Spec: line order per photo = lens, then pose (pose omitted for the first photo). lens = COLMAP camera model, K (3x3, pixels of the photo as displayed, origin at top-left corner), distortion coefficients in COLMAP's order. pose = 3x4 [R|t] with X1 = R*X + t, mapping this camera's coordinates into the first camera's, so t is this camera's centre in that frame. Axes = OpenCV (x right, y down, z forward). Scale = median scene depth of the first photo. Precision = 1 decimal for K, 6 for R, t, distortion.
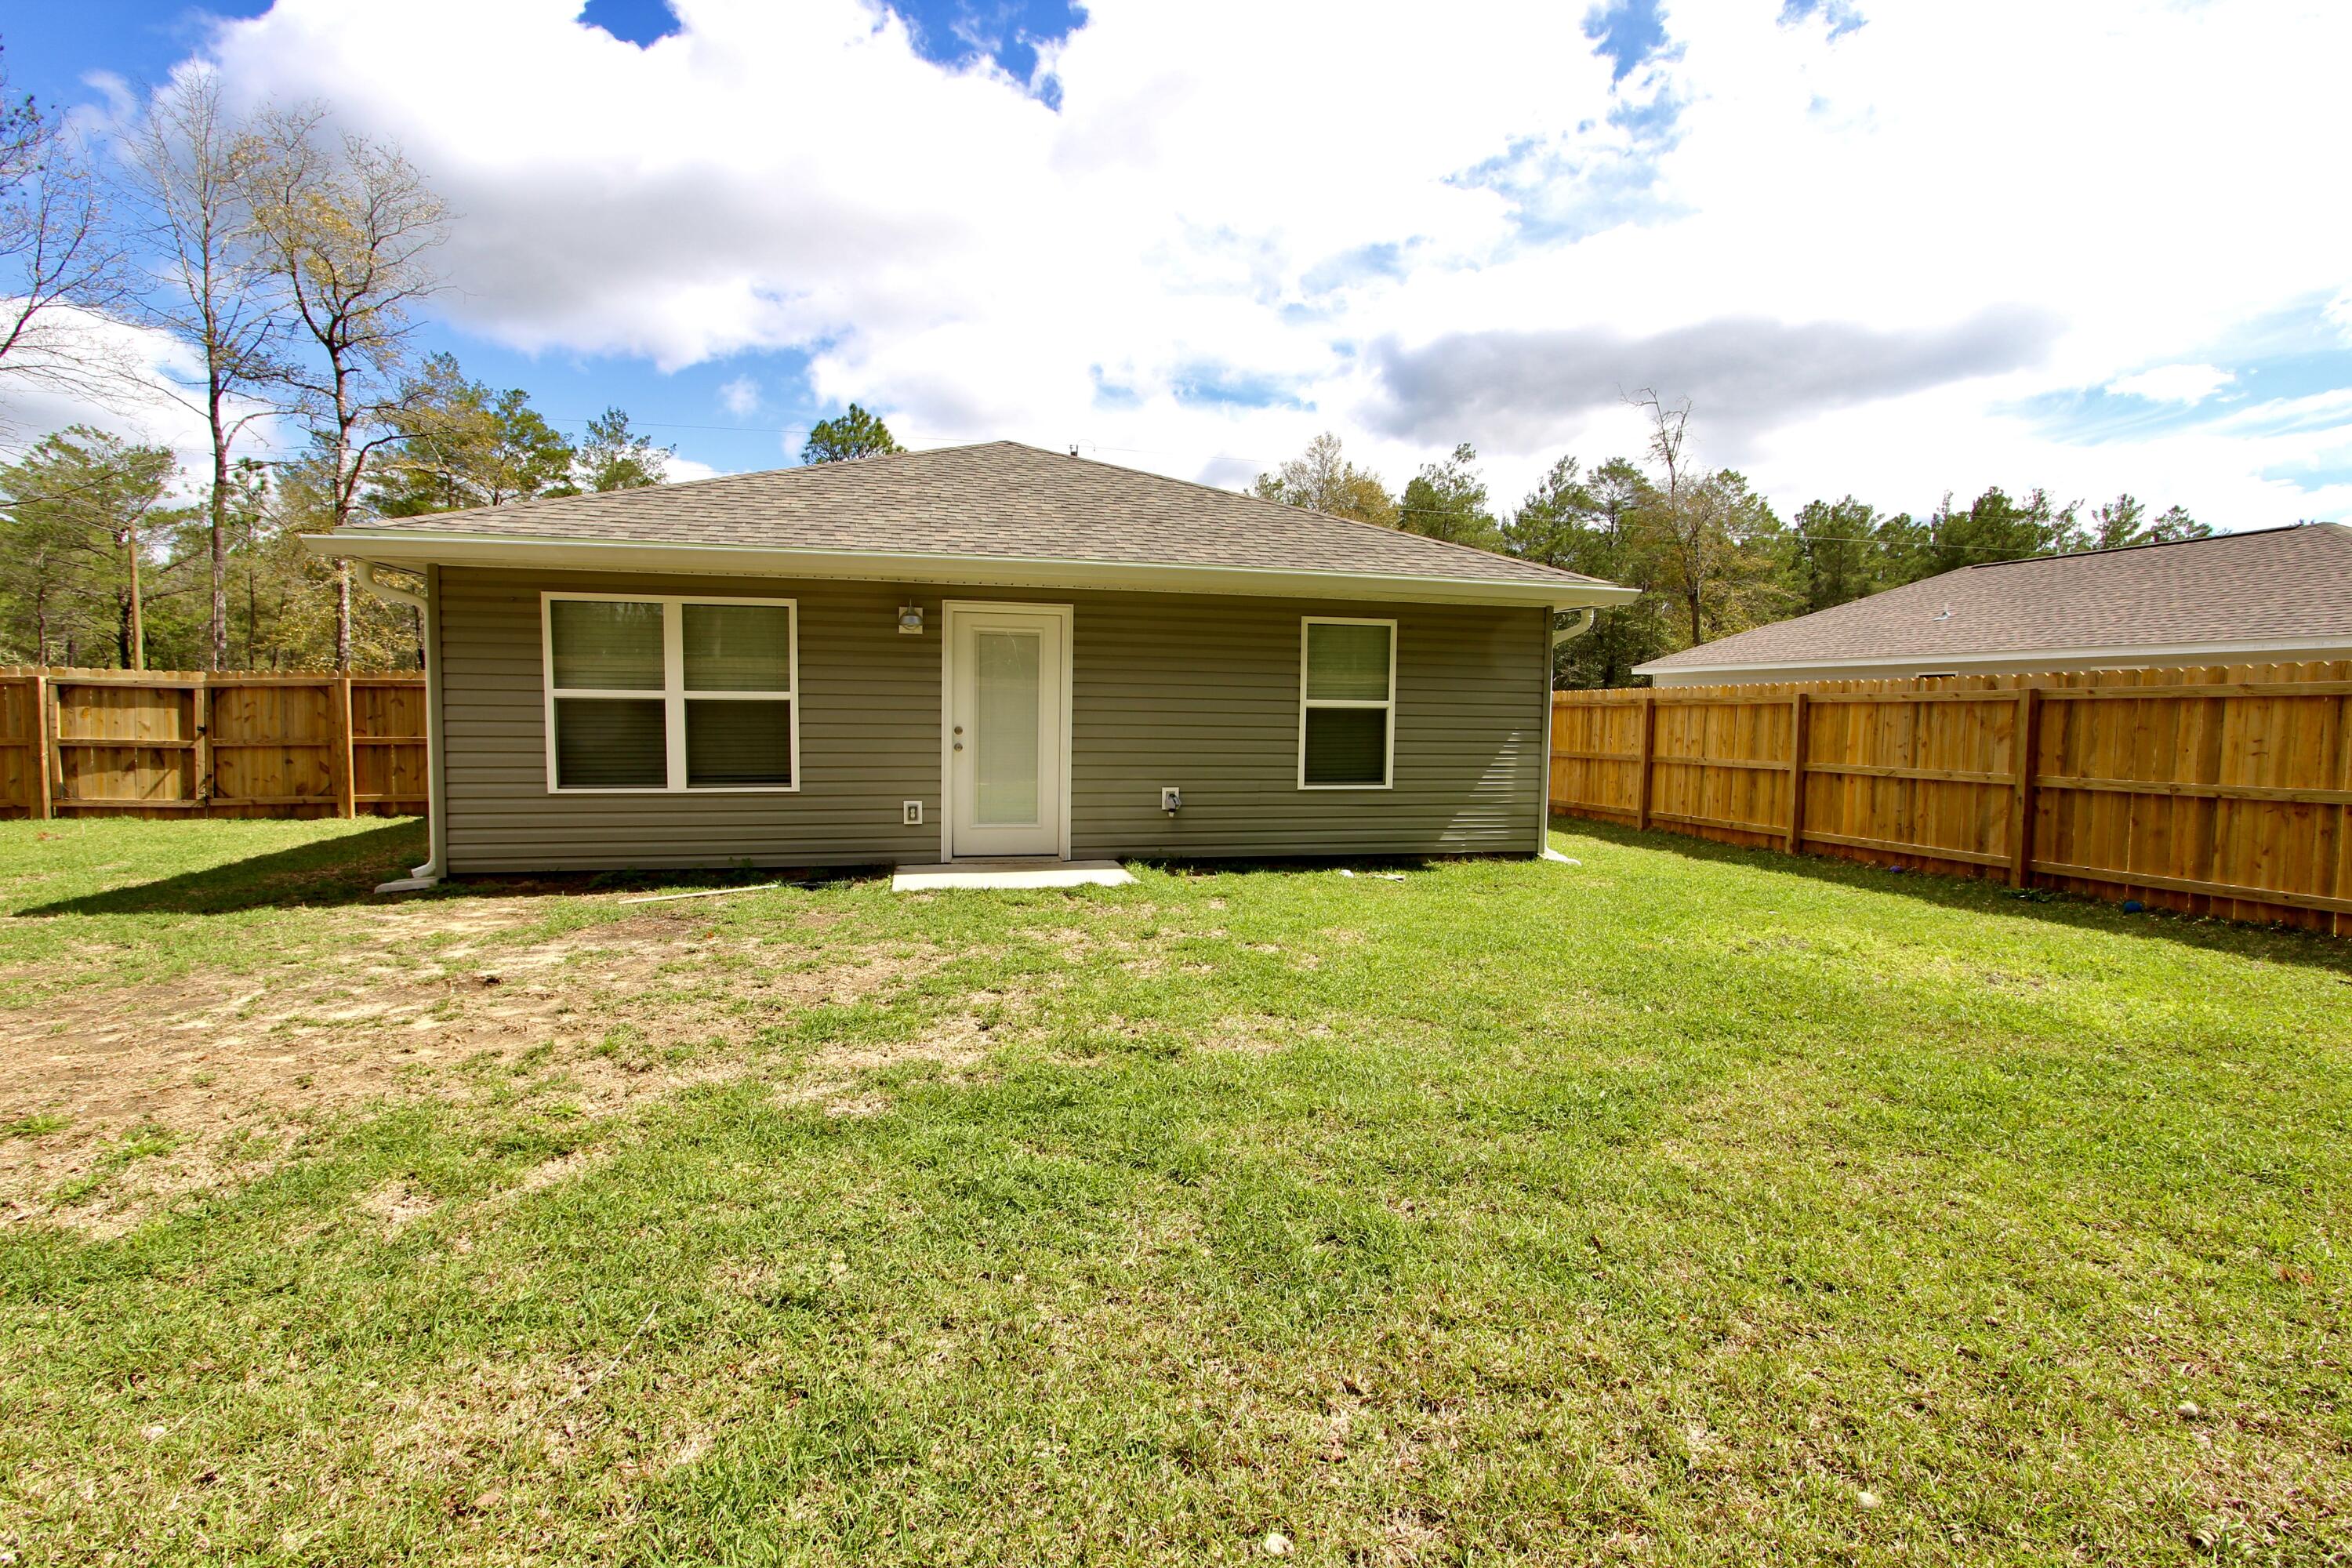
lens RADIAL K [[1087.1, 0, 1168.2], [0, 1087.1, 769.4], [0, 0, 1]] dist [-0.014726, 0.001762]
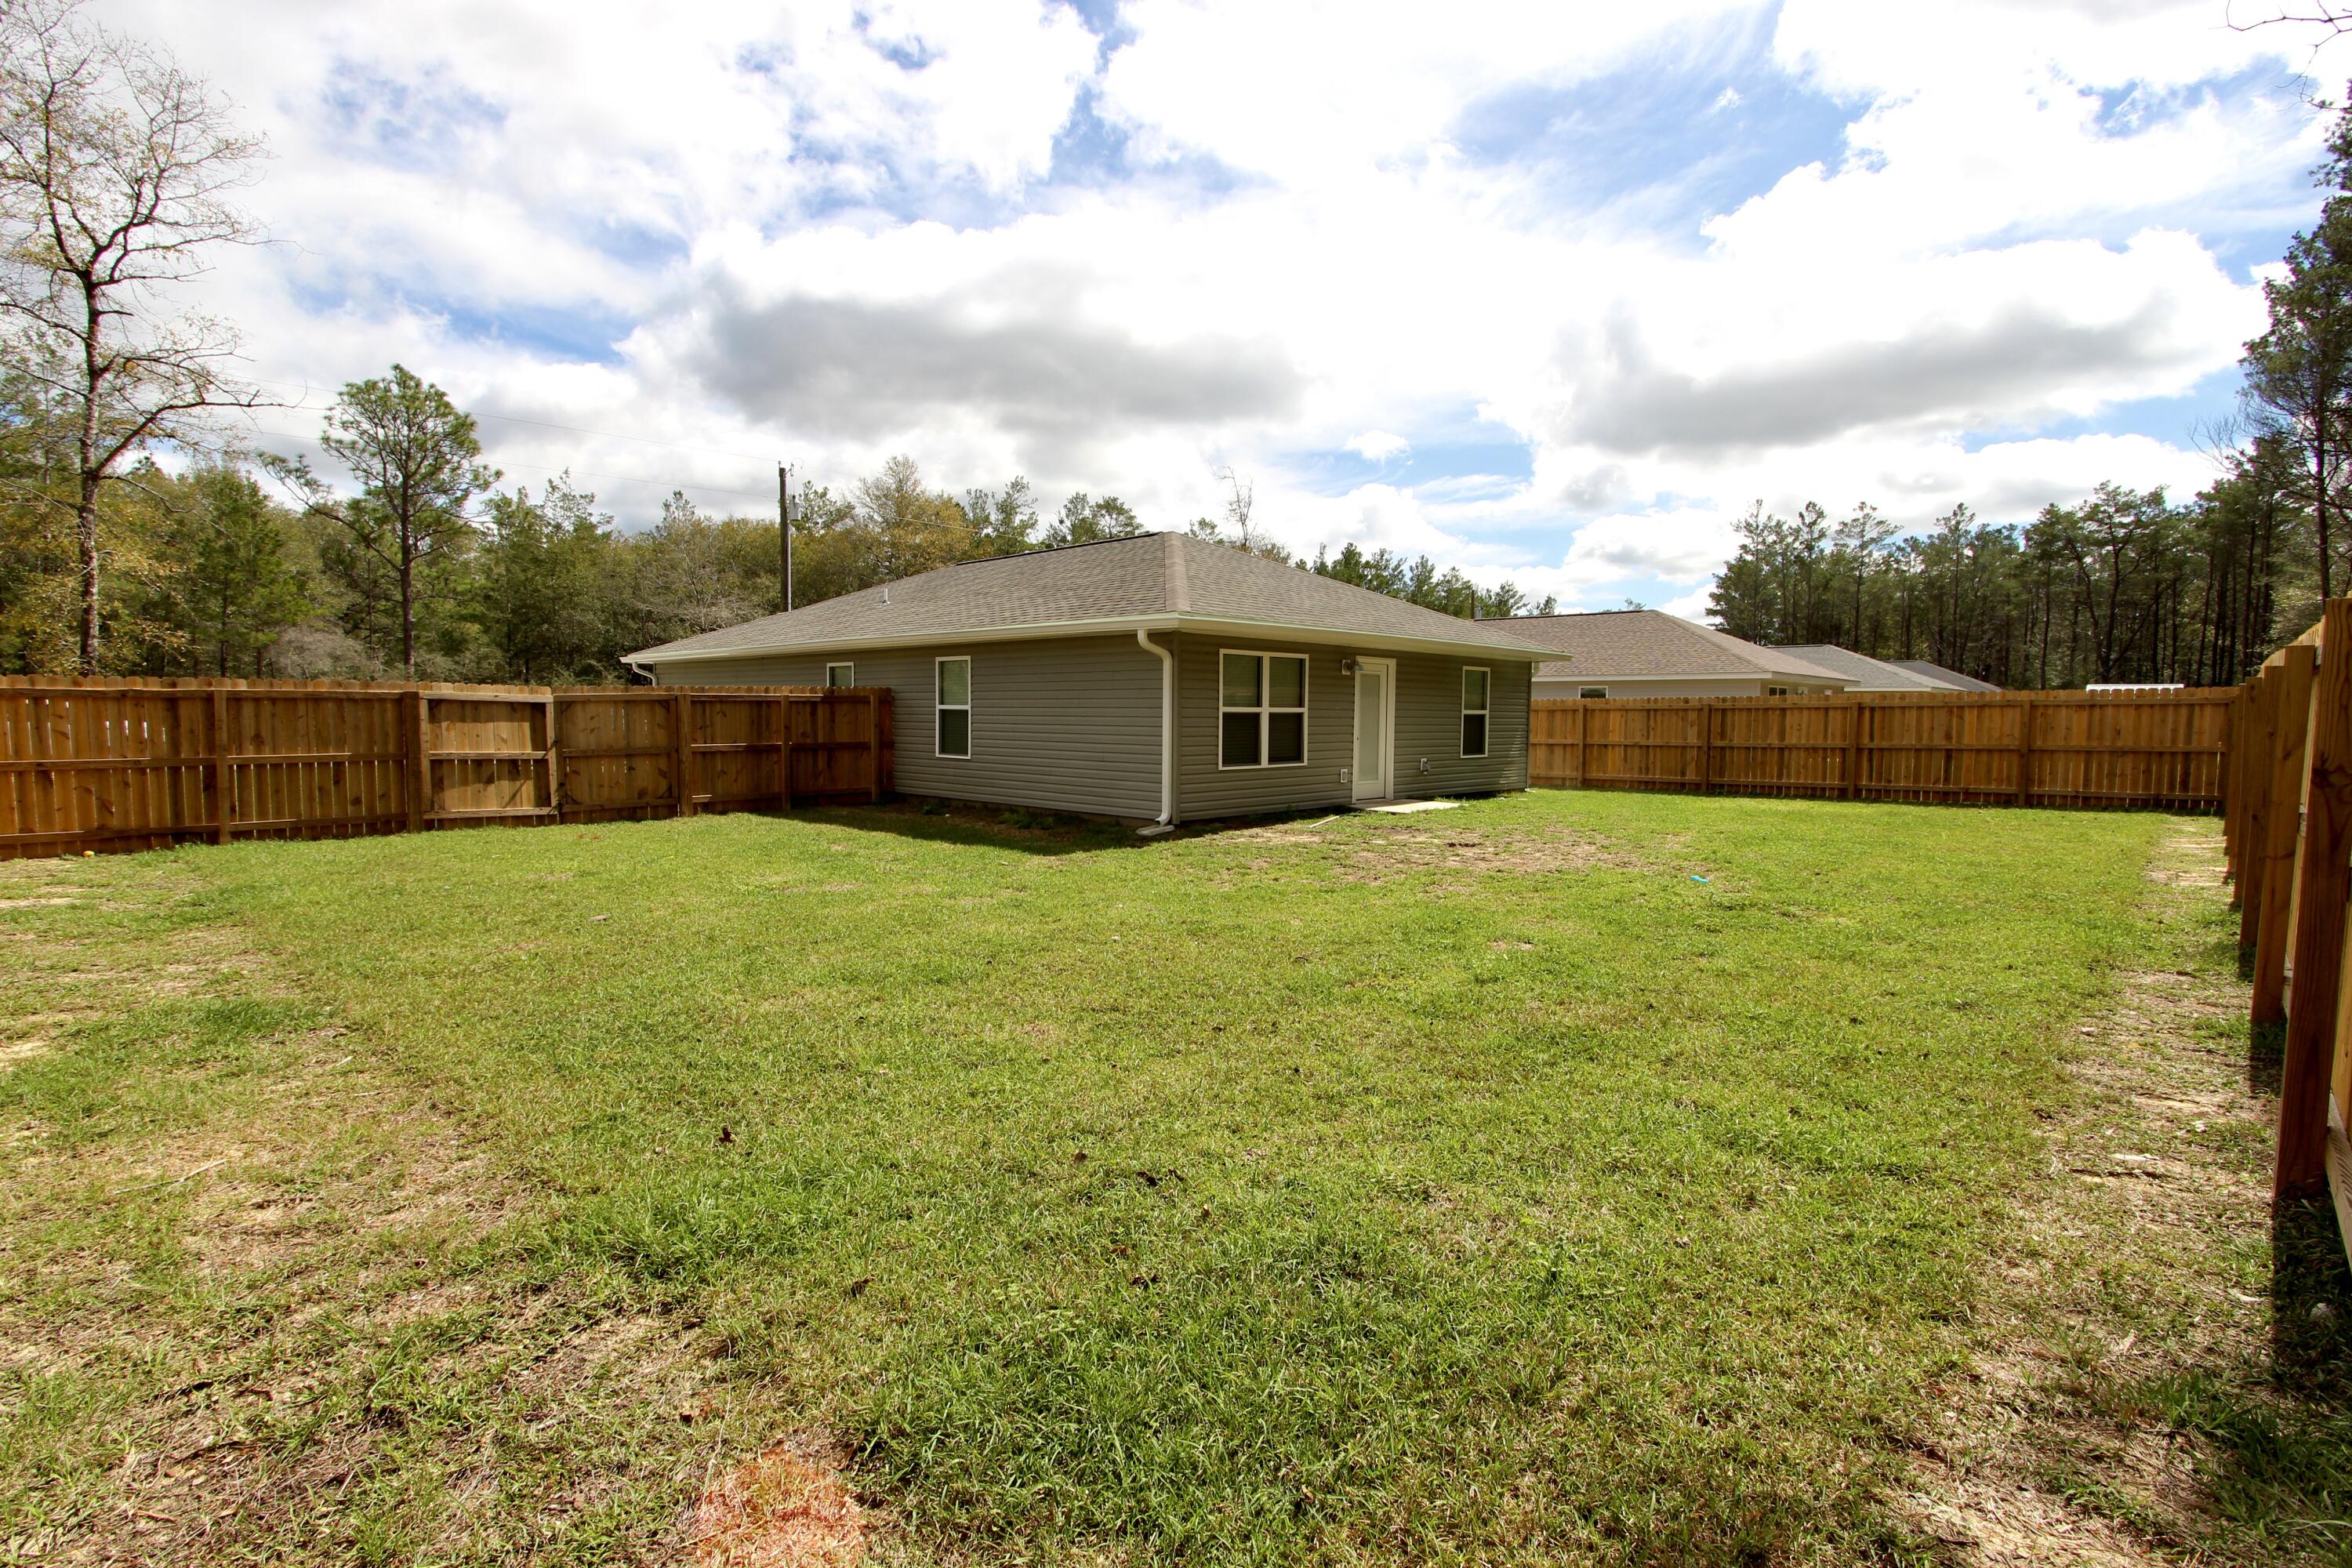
lens RADIAL K [[1087.1, 0, 1152.2], [0, 1087.1, 790.2], [0, 0, 1]] dist [-0.014726, 0.001762]
pose [[0.848479, -0.045738, 0.527248, -1.251247], [0.034631, 0.998922, 0.030925, -0.002101], [-0.528094, -0.007980, 0.849148, -0.291635]]
